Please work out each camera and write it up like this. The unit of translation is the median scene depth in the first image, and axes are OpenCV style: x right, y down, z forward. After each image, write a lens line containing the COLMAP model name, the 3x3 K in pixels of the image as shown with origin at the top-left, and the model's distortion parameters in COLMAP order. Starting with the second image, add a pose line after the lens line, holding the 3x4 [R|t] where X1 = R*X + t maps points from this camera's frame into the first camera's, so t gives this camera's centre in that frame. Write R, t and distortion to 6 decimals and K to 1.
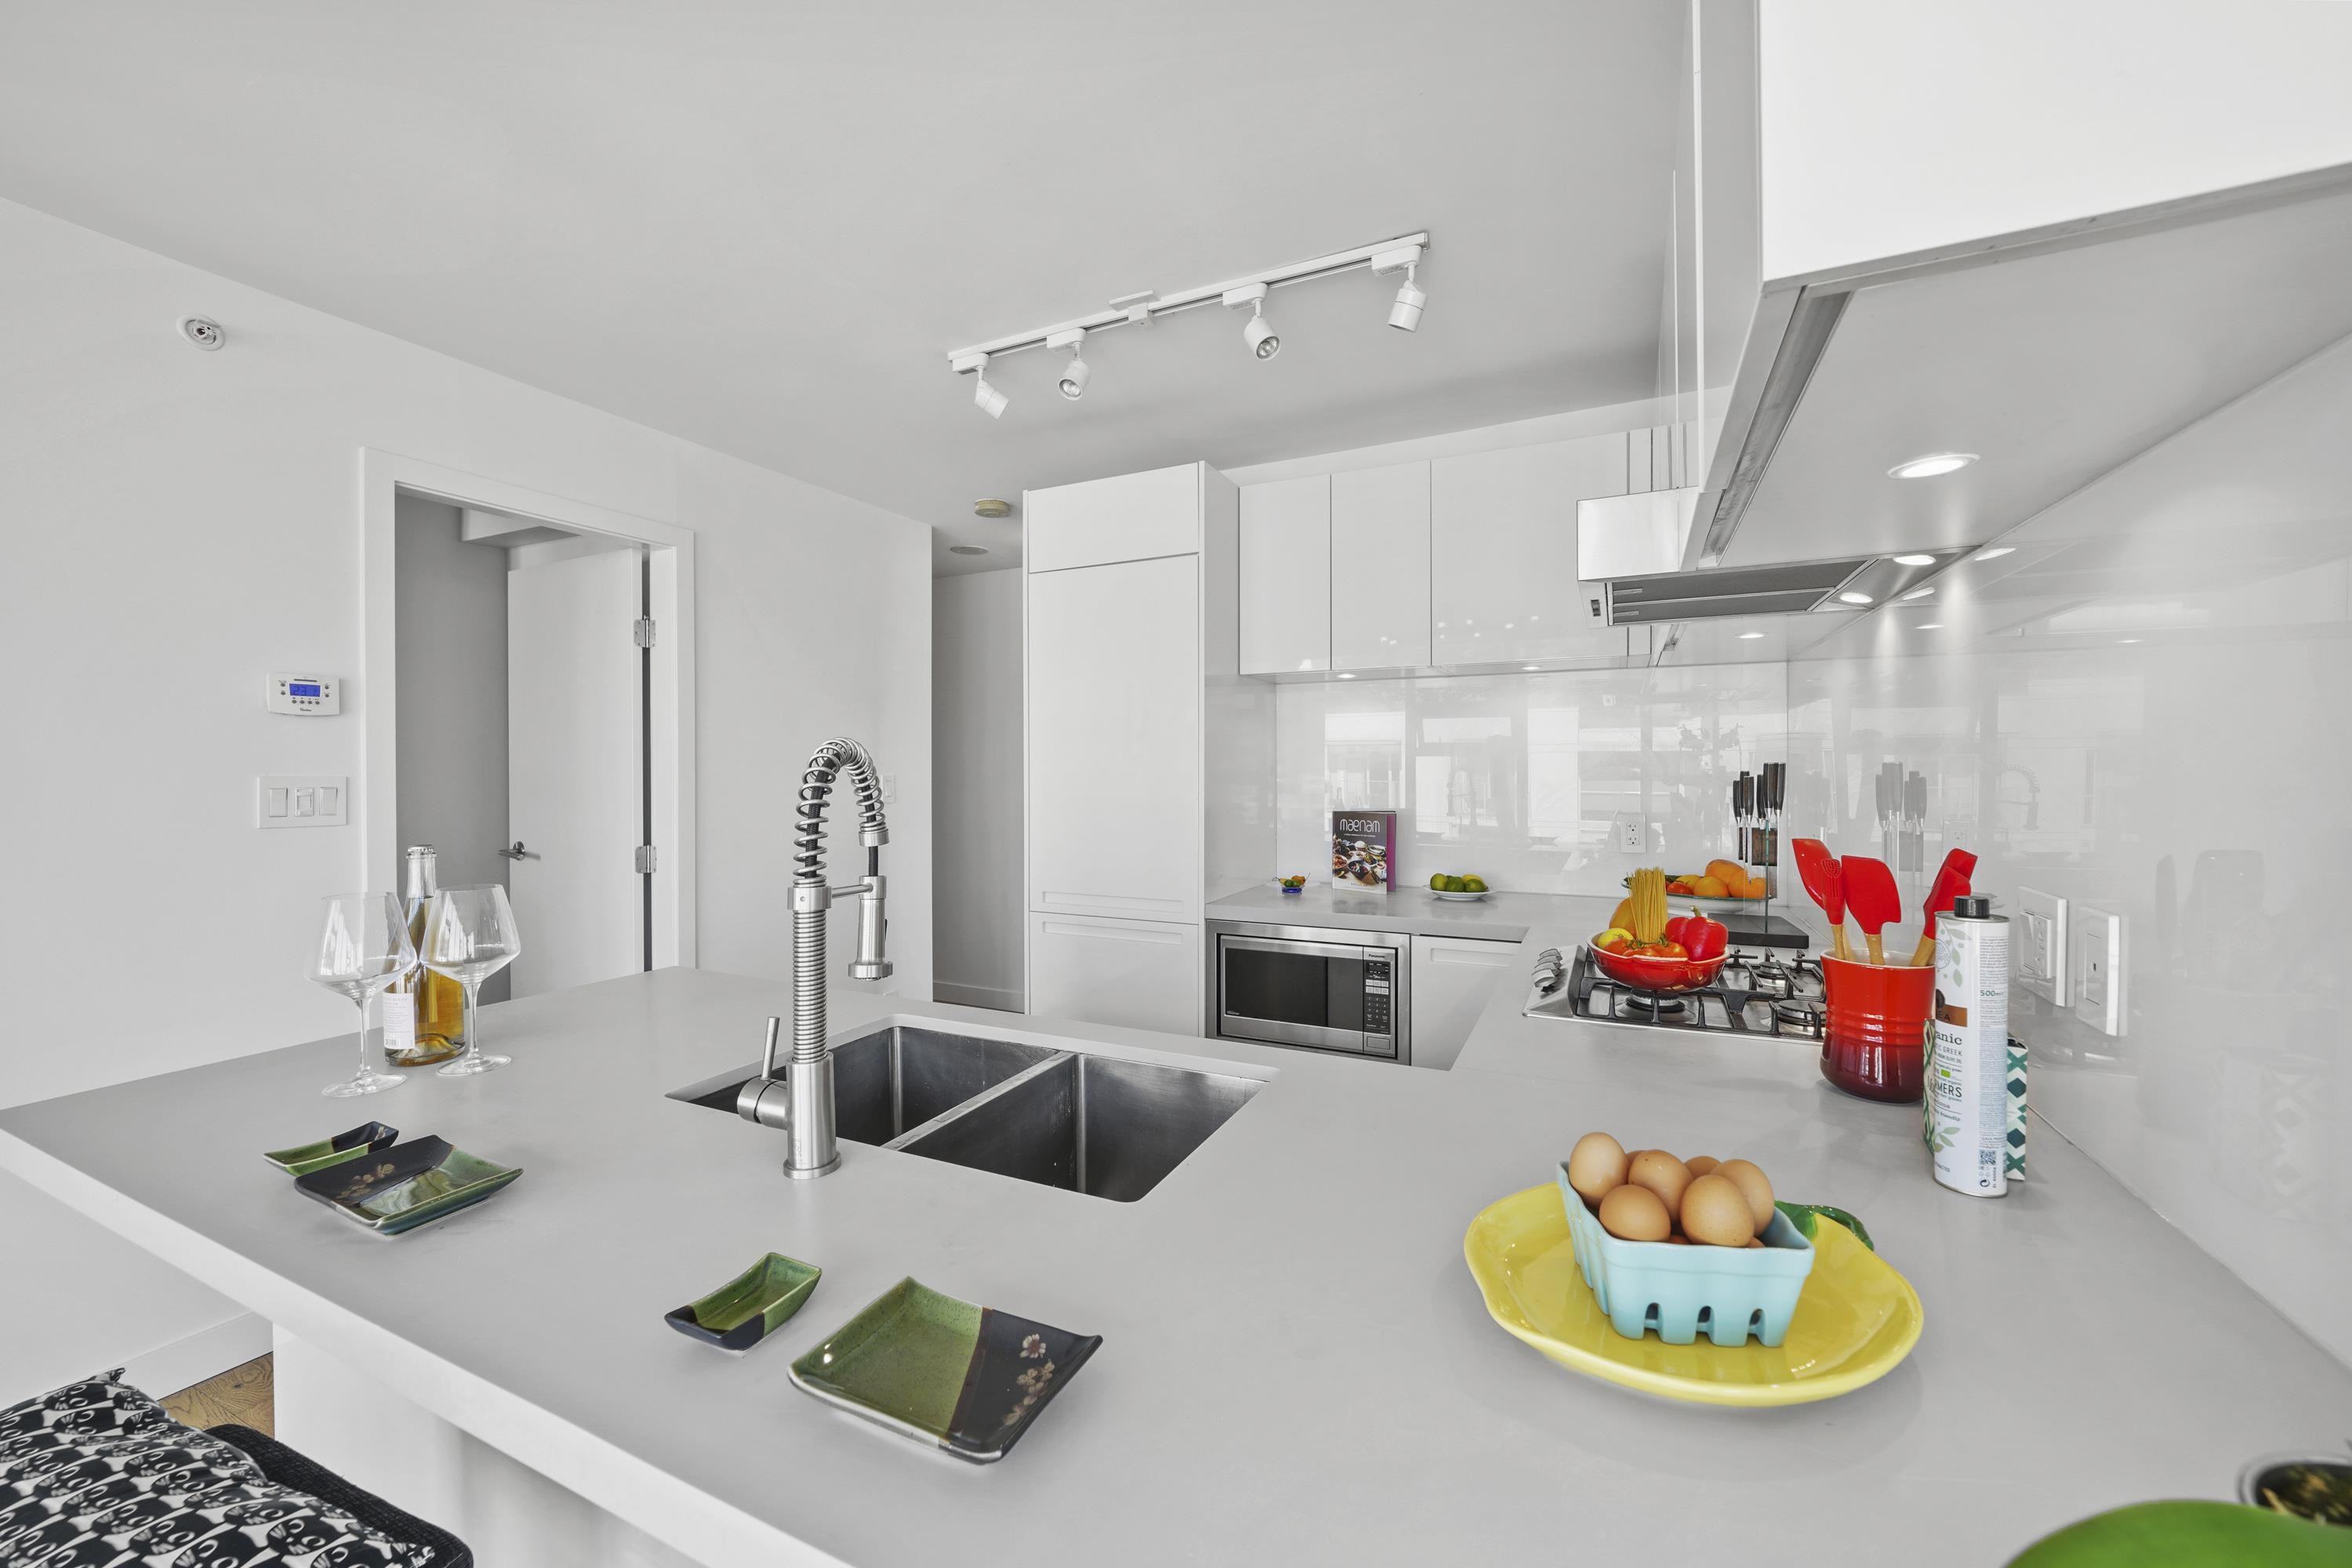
lens RADIAL K [[901.7, 0, 1183.2], [0, 901.7, 777.5], [0, 0, 1]] dist [-0.003189, -0.000272]
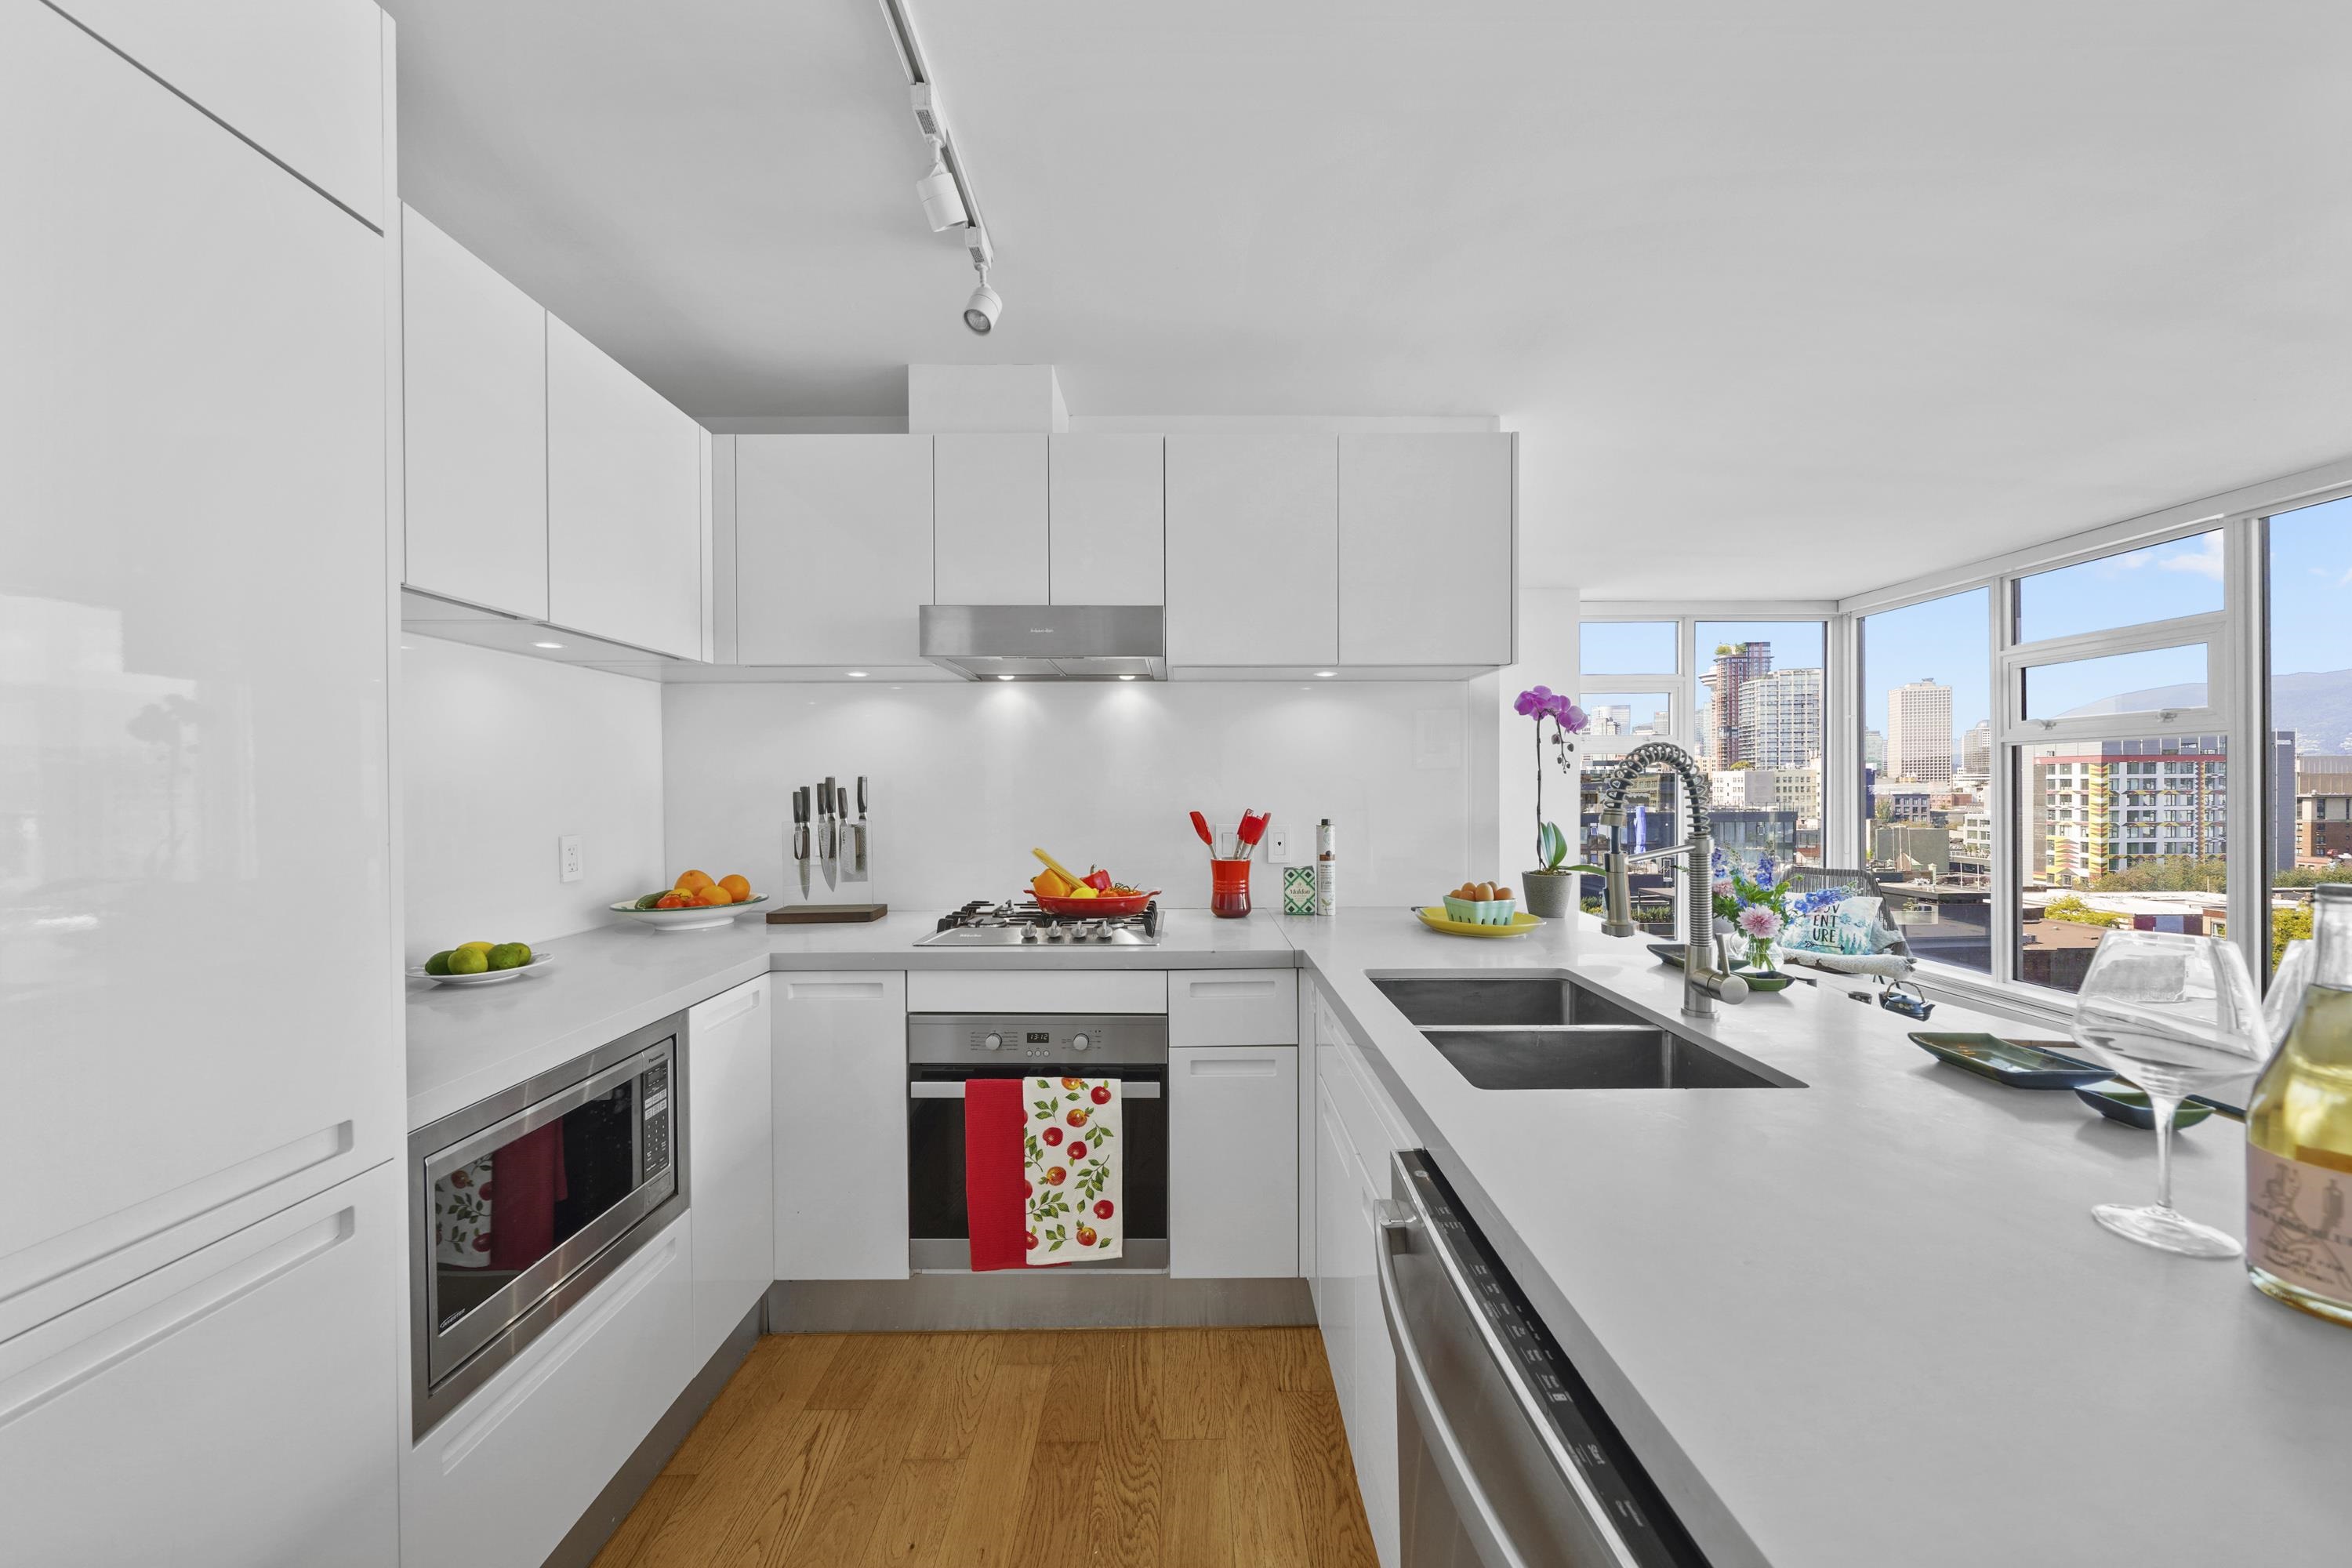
lens RADIAL K [[840.9, 0, 1175.5], [0, 840.9, 790.7], [0, 0, 1]] dist [0.002108, -0.000272]
pose [[-0.421051, -0.002054, 0.907035, -0.510561], [0.015241, 0.999840, 0.009339, -0.000191], [-0.906909, 0.017756, -0.420953, 0.905592]]
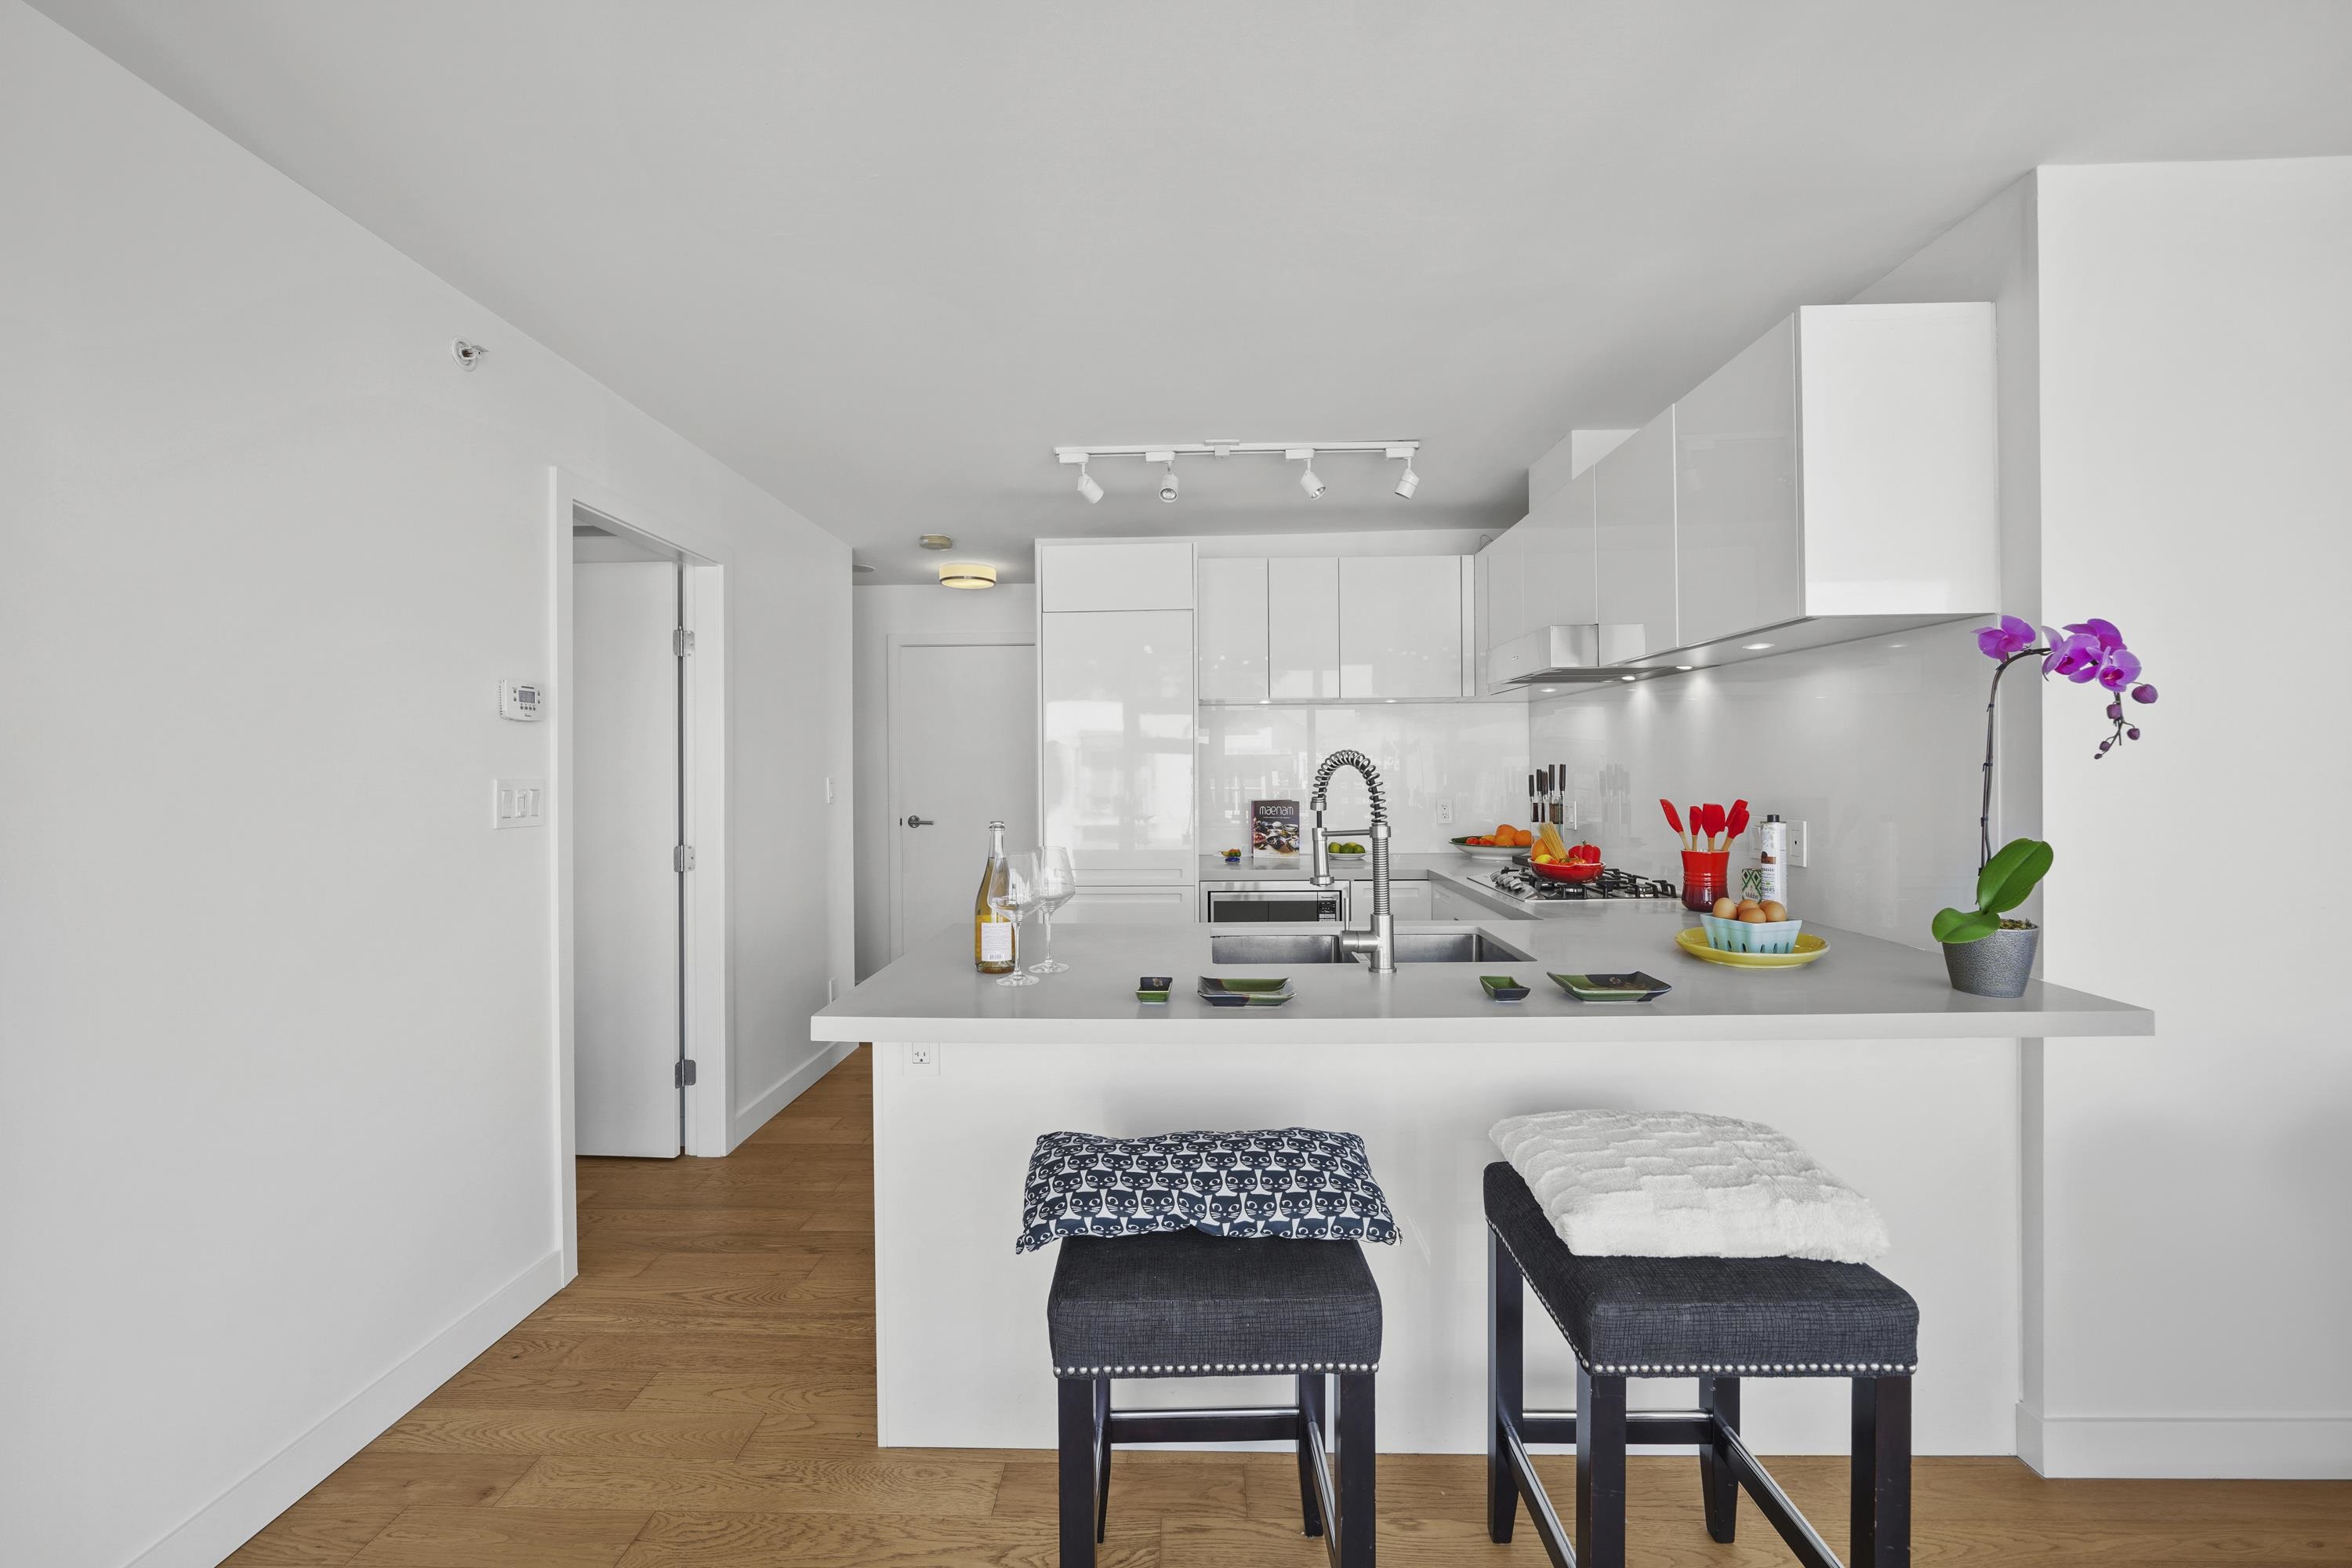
lens RADIAL K [[901.7, 0, 1180.2], [0, 901.7, 761.7], [0, 0, 1]] dist [-0.003189, -0.000272]
pose [[0.909816, -0.000311, 0.415012, -0.600827], [0.009204, 0.999769, -0.019429, 0.005115], [-0.414910, 0.021497, 0.909609, -0.226333]]
